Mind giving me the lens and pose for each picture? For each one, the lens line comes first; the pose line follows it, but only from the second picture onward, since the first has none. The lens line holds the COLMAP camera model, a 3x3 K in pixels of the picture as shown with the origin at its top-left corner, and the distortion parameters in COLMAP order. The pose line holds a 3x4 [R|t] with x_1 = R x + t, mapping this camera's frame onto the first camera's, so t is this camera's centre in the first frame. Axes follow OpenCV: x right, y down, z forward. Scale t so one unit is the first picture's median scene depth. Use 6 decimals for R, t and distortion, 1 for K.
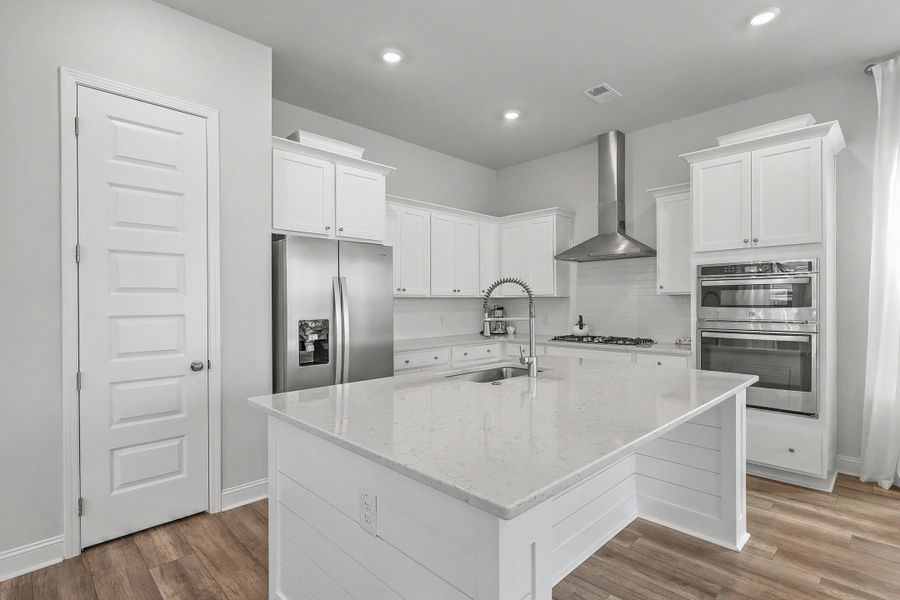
lens RADIAL K [[441.7, 0, 474.1], [0, 441.7, 302.6], [0, 0, 1]] dist [0.012529, 0.000066]
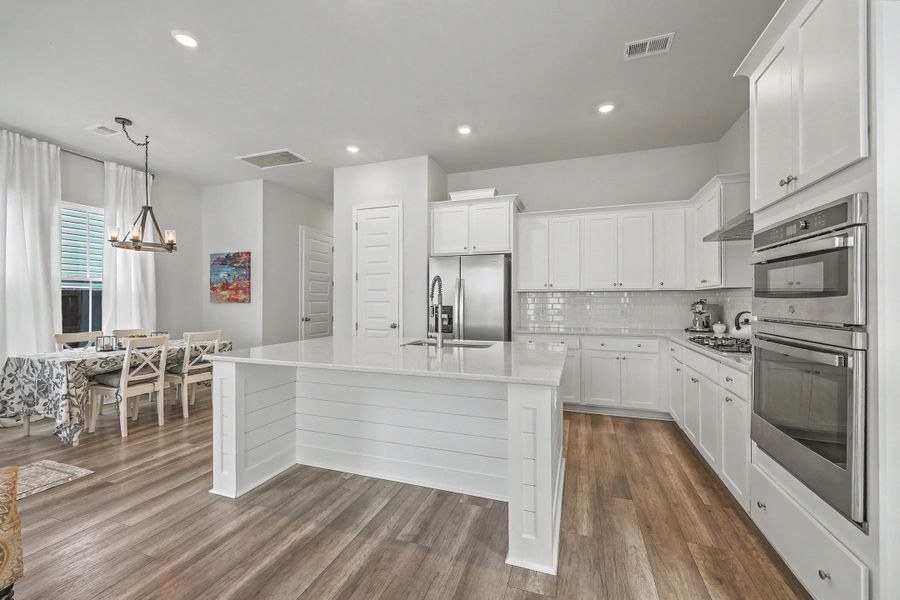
lens RADIAL K [[366.5, 0, 450.0], [0, 366.5, 300.5], [0, 0, 1]] dist [-0.001142, 0.000839]
pose [[0.427459, 0.005589, -0.904017, 0.812876], [-0.002818, 0.999984, 0.004849, 0.011591], [0.904030, 0.000475, 0.427469, 0.386224]]
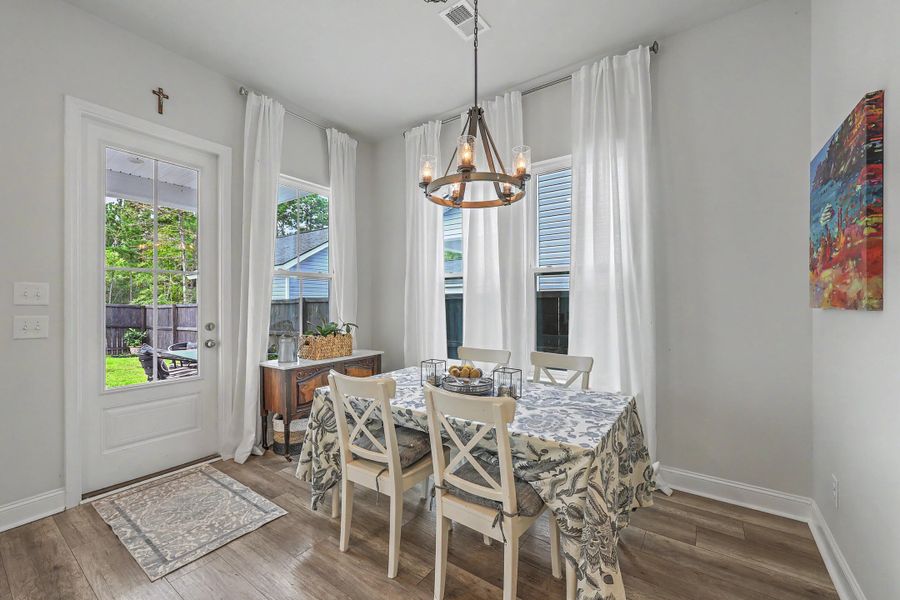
lens RADIAL K [[366.5, 0, 453.3], [0, 366.5, 303.5], [0, 0, 1]] dist [-0.001142, 0.000839]
pose [[-0.986853, 0.004697, -0.161550, -0.499949], [0.004902, 0.999988, -0.000868, 0.022814], [0.161544, -0.001649, -0.986864, 0.575215]]
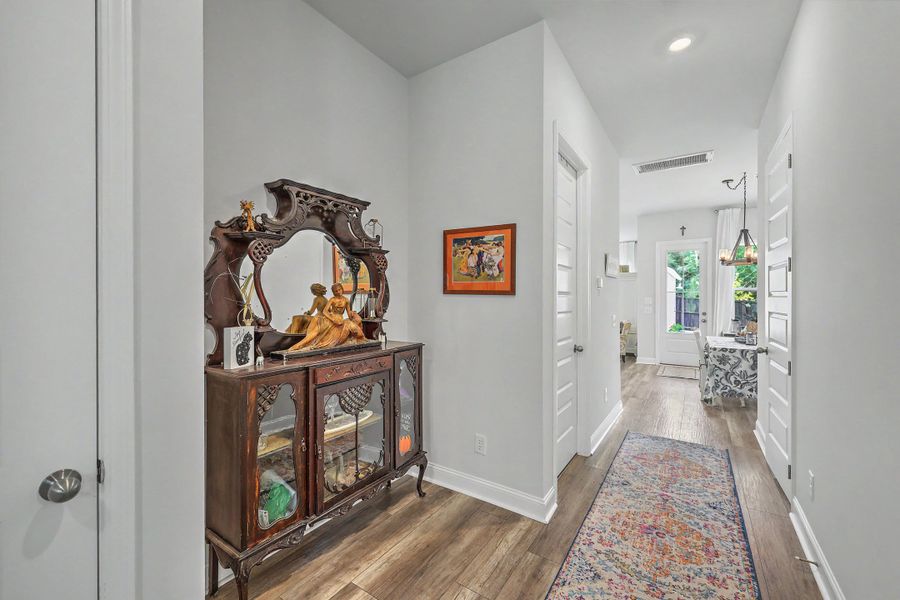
lens RADIAL K [[366.5, 0, 450.6], [0, 366.5, 301.1], [0, 0, 1]] dist [-0.001142, 0.000839]
pose [[-0.181066, 0.005178, 0.983457, -3.641285], [0.002669, 0.999985, -0.004774, -0.013150], [-0.983467, 0.001760, -0.181077, 2.539534]]
